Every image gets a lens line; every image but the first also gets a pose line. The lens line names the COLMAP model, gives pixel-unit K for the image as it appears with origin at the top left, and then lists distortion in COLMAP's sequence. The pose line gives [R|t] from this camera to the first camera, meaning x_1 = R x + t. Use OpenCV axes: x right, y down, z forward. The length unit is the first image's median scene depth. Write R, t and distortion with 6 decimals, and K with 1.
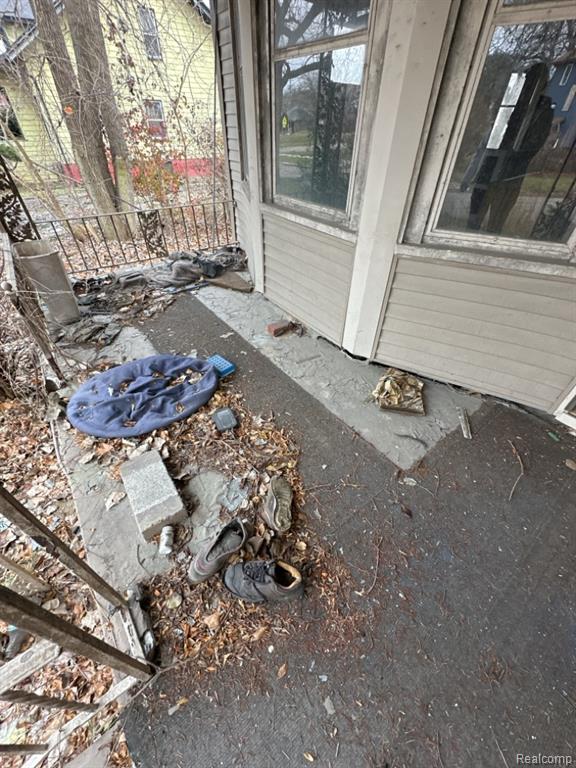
lens RADIAL K [[308.5, 0, 288.0], [0, 308.5, 384.0], [0, 0, 1]] dist [-0.000424, 0.000395]
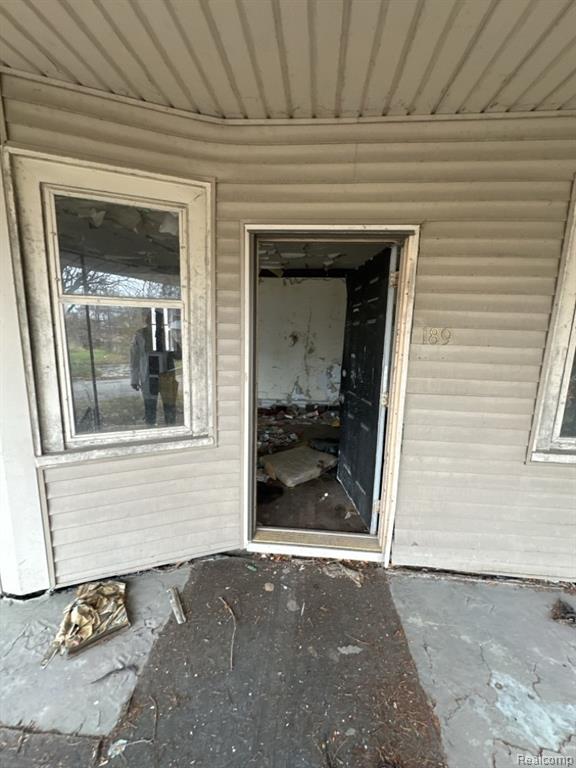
lens RADIAL K [[308.5, 0, 288.0], [0, 308.5, 384.0], [0, 0, 1]] dist [-0.000424, 0.000395]
pose [[0.665153, -0.118629, 0.737223, 0.190068], [0.469013, 0.834617, -0.288862, -0.006506], [-0.581032, 0.537905, 0.610787, -0.138193]]
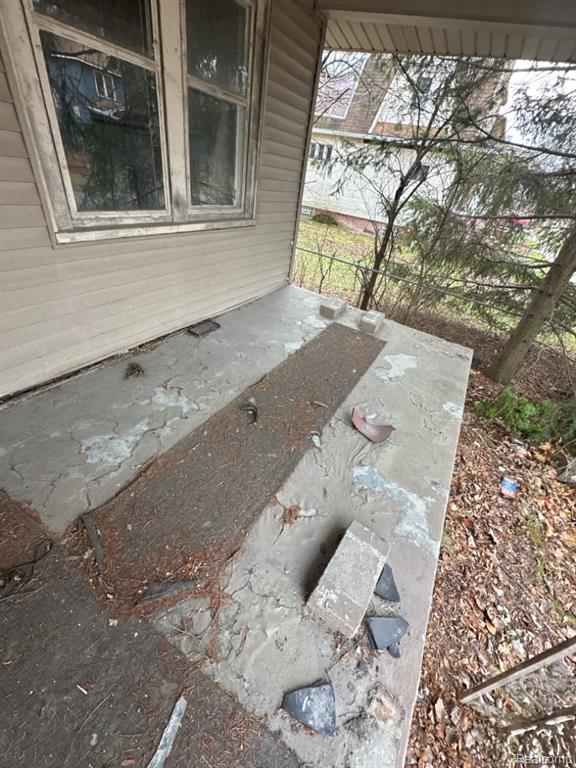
lens RADIAL K [[308.5, 0, 288.0], [0, 308.5, 384.0], [0, 0, 1]] dist [-0.000424, 0.000395]
pose [[-0.378106, -0.595043, 0.709197, 0.261808], [0.474897, 0.532923, 0.700332, 0.173489], [-0.794675, 0.601595, 0.081083, -0.211981]]
